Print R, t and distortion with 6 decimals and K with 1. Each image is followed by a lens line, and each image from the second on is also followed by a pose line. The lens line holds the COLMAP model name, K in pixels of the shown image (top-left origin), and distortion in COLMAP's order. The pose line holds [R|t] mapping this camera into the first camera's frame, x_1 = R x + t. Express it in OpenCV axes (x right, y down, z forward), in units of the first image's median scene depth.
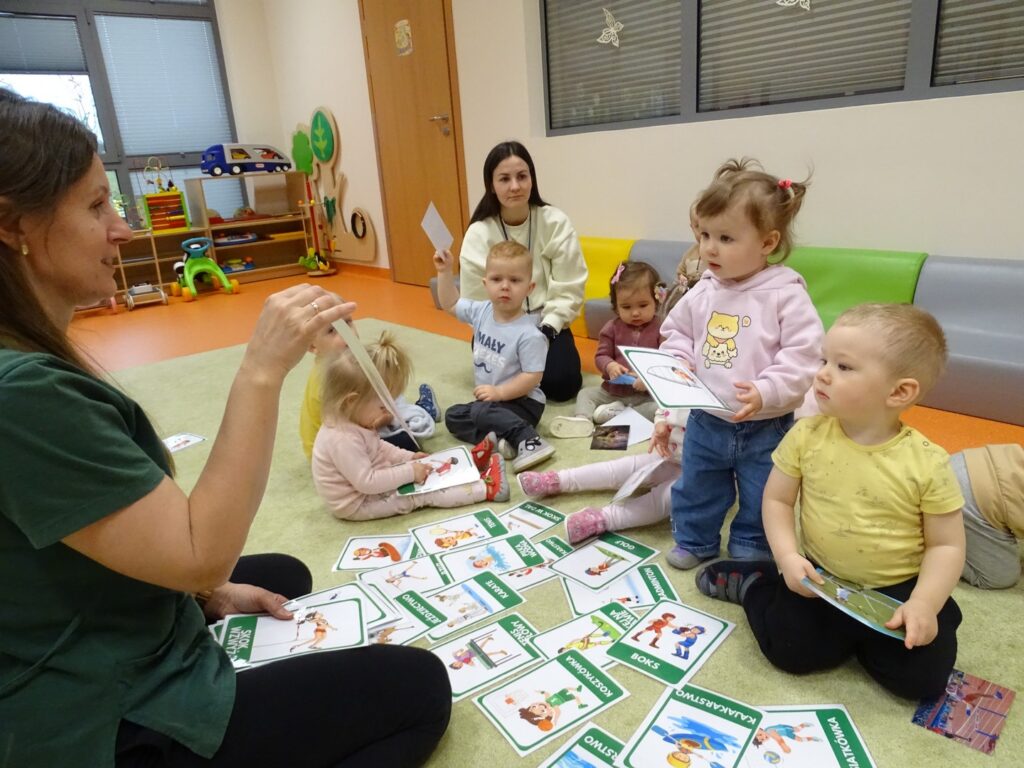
lens RADIAL K [[721.1, 0, 509.9], [0, 721.1, 390.9], [0, 0, 1]] dist [-0.006561, 0.002954]
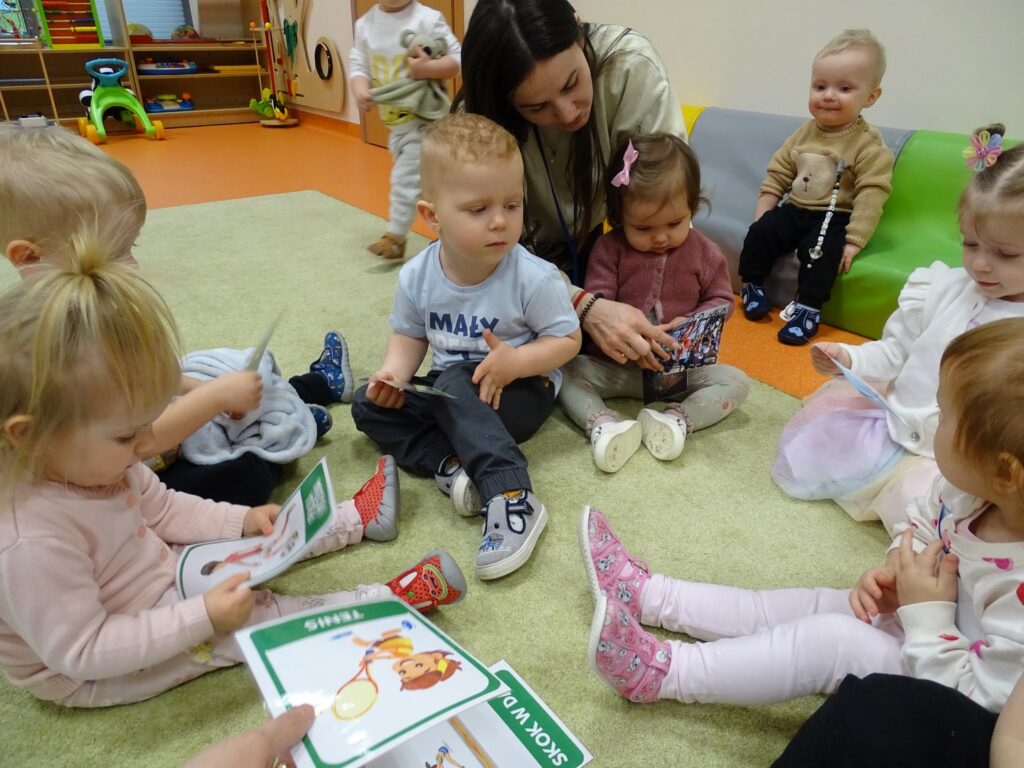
lens RADIAL K [[718.4, 0, 512.0], [0, 718.4, 384.0], [0, 0, 1]] dist [0.003849, -0.001344]
pose [[0.996459, 0.082279, 0.017328, 0.003542], [-0.083977, 0.984222, 0.155737, -0.028068], [-0.004240, -0.156641, 0.987647, 0.188360]]
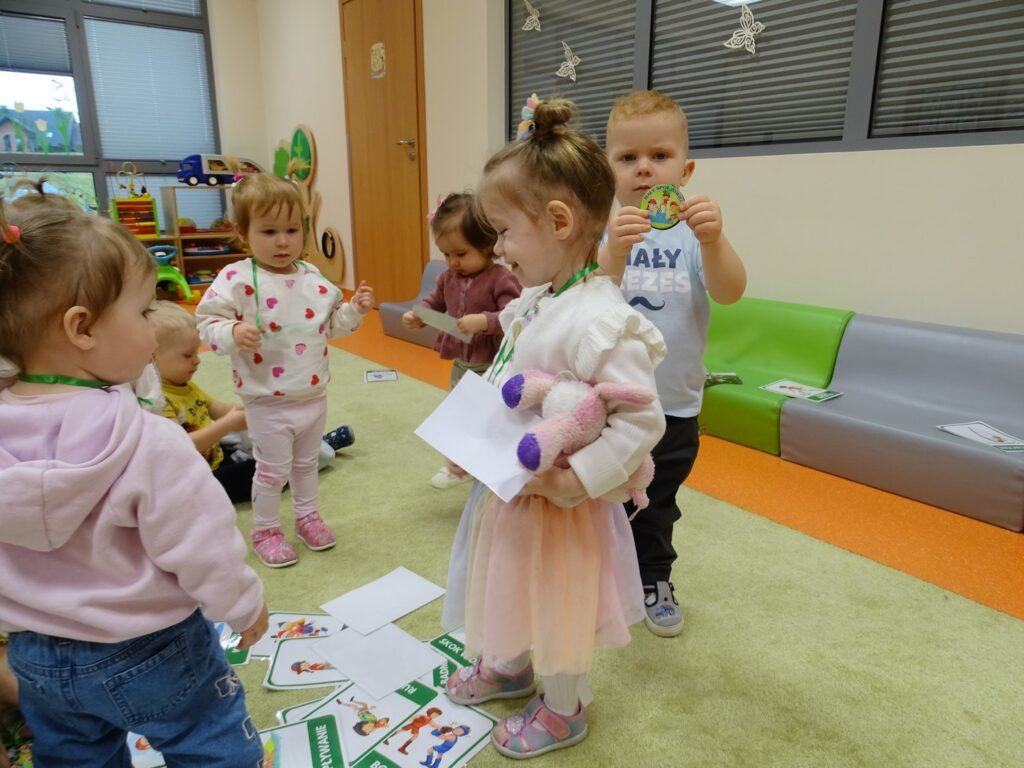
lens RADIAL K [[718.4, 0, 512.0], [0, 718.4, 384.0], [0, 0, 1]] dist [0.003849, -0.001344]
pose [[0.997481, 0.070686, -0.005881, 0.058386], [-0.070895, 0.996174, -0.051106, -0.007110], [0.002245, 0.051395, 0.998676, 0.026920]]
